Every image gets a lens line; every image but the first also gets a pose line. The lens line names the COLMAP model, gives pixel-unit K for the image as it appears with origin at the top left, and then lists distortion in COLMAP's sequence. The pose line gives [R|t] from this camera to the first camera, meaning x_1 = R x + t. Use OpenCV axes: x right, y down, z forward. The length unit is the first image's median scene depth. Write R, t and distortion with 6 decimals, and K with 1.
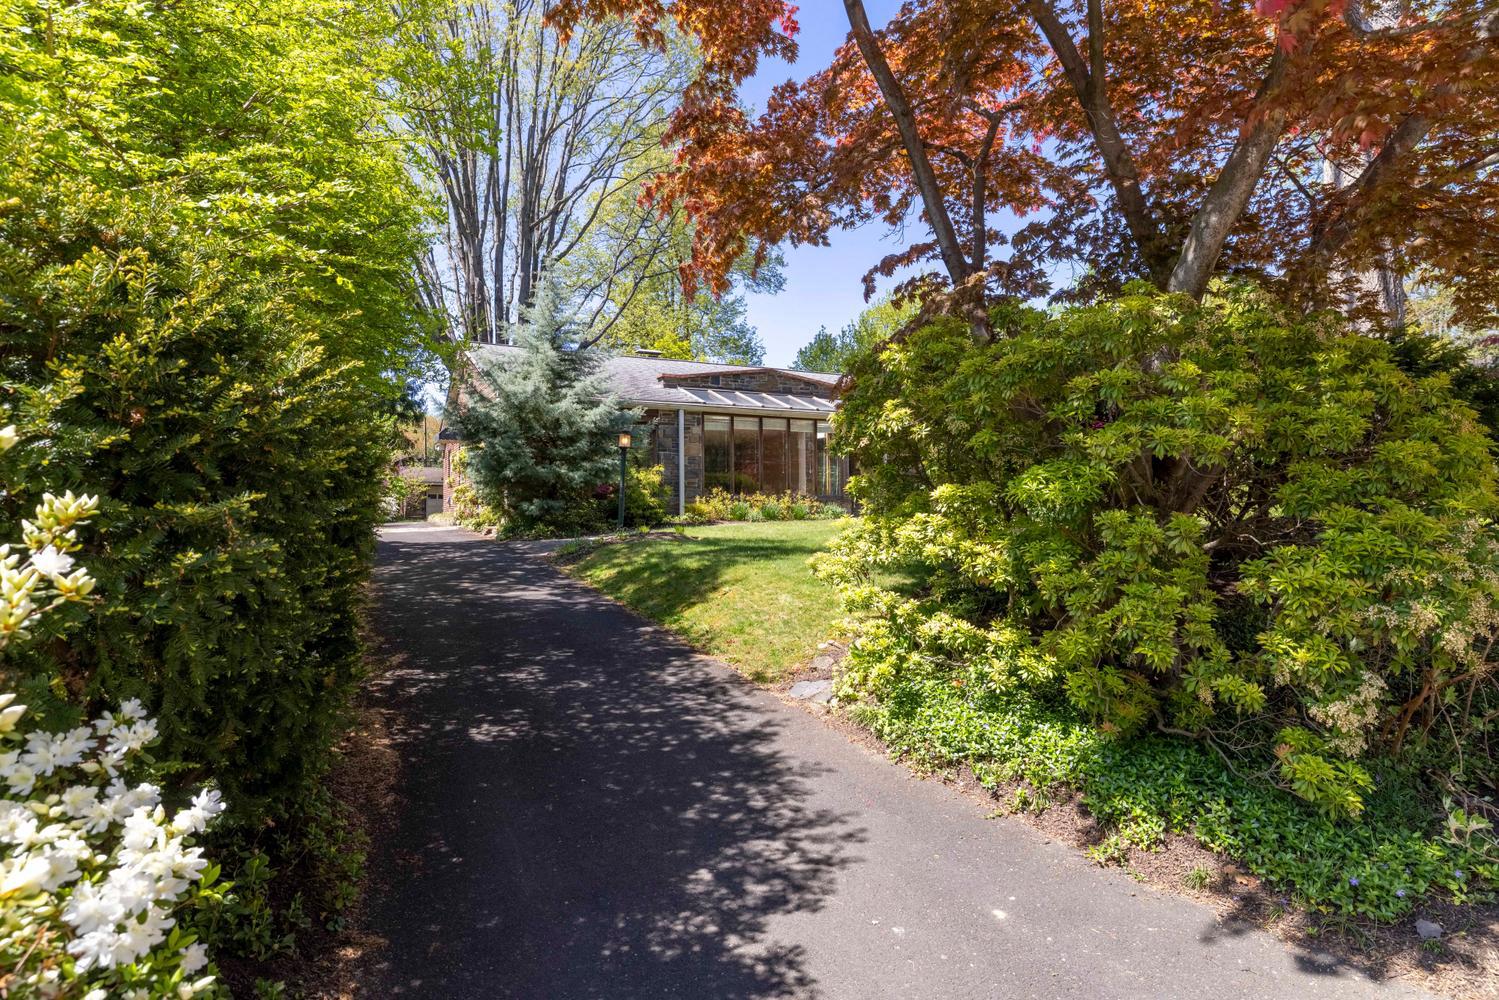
lens RADIAL K [[804.6, 0, 751.9], [0, 804.6, 509.4], [0, 0, 1]] dist [0.003767, 0.000070]
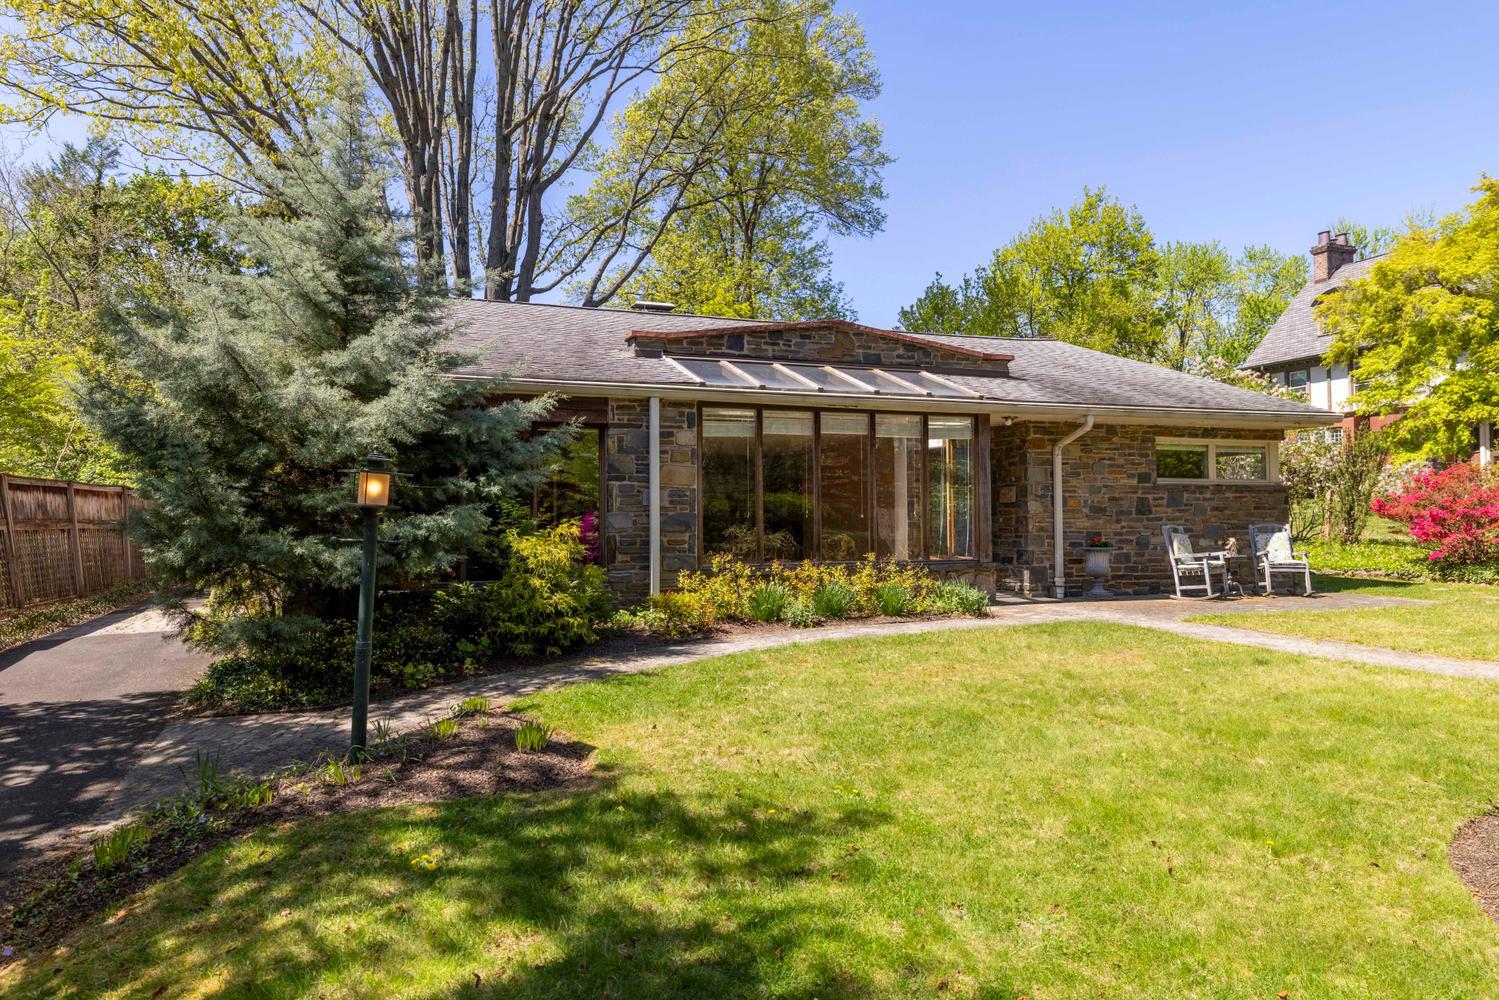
lens RADIAL K [[960.7, 0, 748.8], [0, 960.7, 490.5], [0, 0, 1]] dist [0.003989, -0.000643]
pose [[0.994485, -0.000097, -0.104876, 0.031726], [-0.002553, 0.999681, -0.025132, -0.047273], [0.104845, 0.025261, 0.994168, 0.380709]]
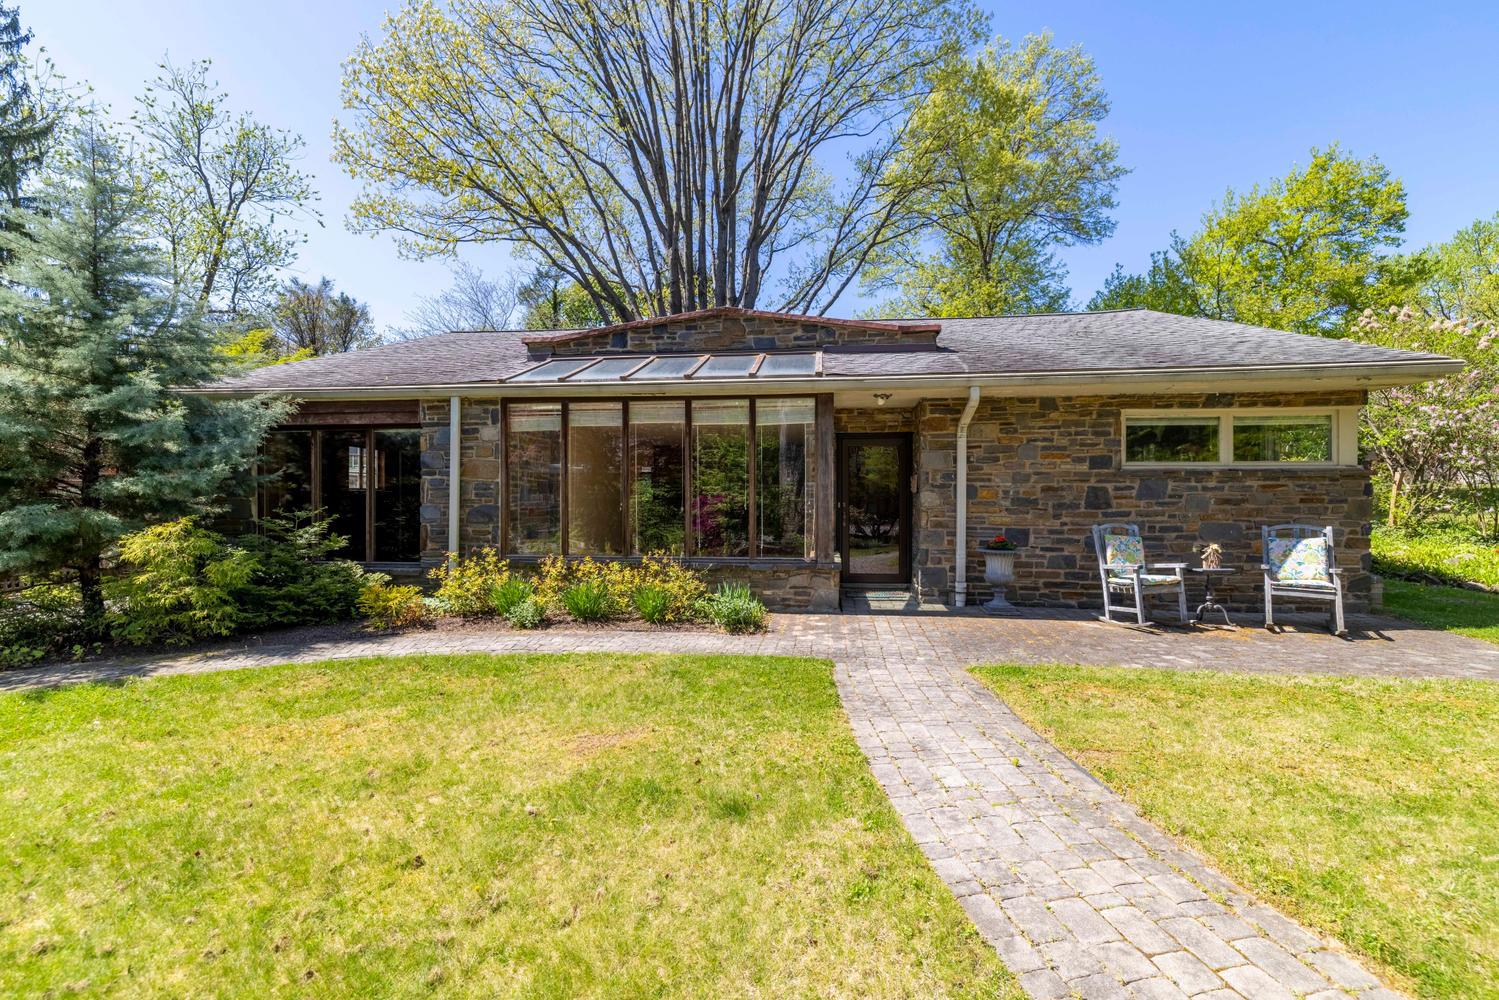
lens RADIAL K [[656.8, 0, 743.6], [0, 656.8, 496.7], [0, 0, 1]] dist [0.002286, 0.000310]
pose [[0.832353, 0.013873, -0.554073, 0.294510], [-0.004213, 0.999816, 0.018704, -0.061762], [0.554230, -0.013234, 0.832258, 0.689055]]
